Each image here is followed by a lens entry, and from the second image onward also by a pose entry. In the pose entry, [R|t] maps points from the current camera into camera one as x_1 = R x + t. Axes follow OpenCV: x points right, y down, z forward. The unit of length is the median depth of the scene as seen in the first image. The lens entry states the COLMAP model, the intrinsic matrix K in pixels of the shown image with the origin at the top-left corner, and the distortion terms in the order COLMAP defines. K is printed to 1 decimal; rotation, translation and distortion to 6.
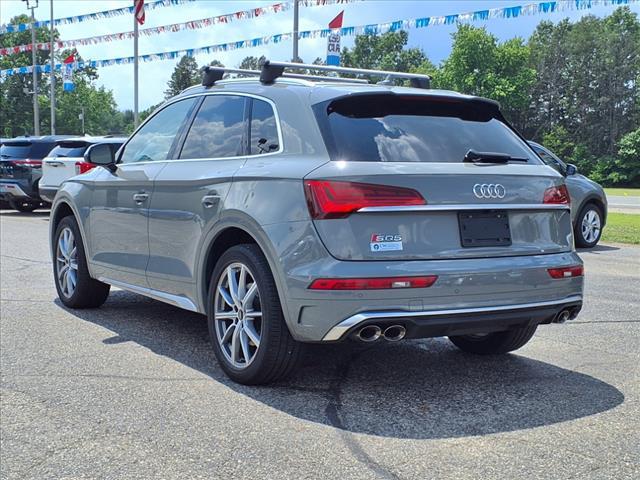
lens RADIAL K [[927.7, 0, 320.0], [0, 927.7, 240.0], [0, 0, 1]] dist [0.111577, -0.003055]
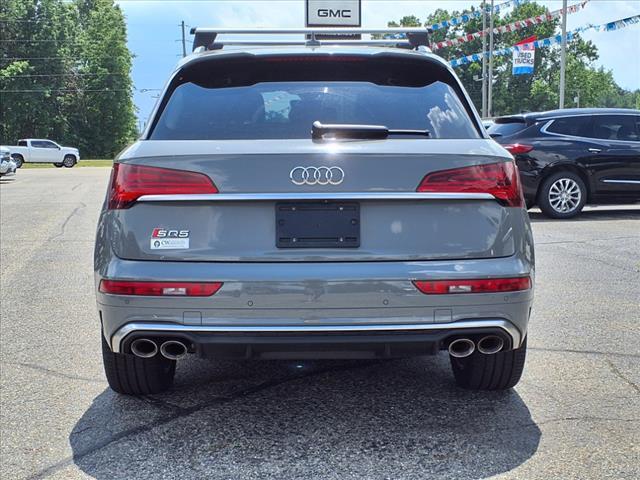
lens RADIAL K [[927.7, 0, 320.0], [0, 927.7, 240.0], [0, 0, 1]] dist [0.111577, -0.003055]
pose [[0.868143, 0.029908, -0.495413, 0.569938], [-0.021270, 0.999508, 0.023067, -0.017394], [0.495859, -0.009488, 0.868351, 0.339452]]
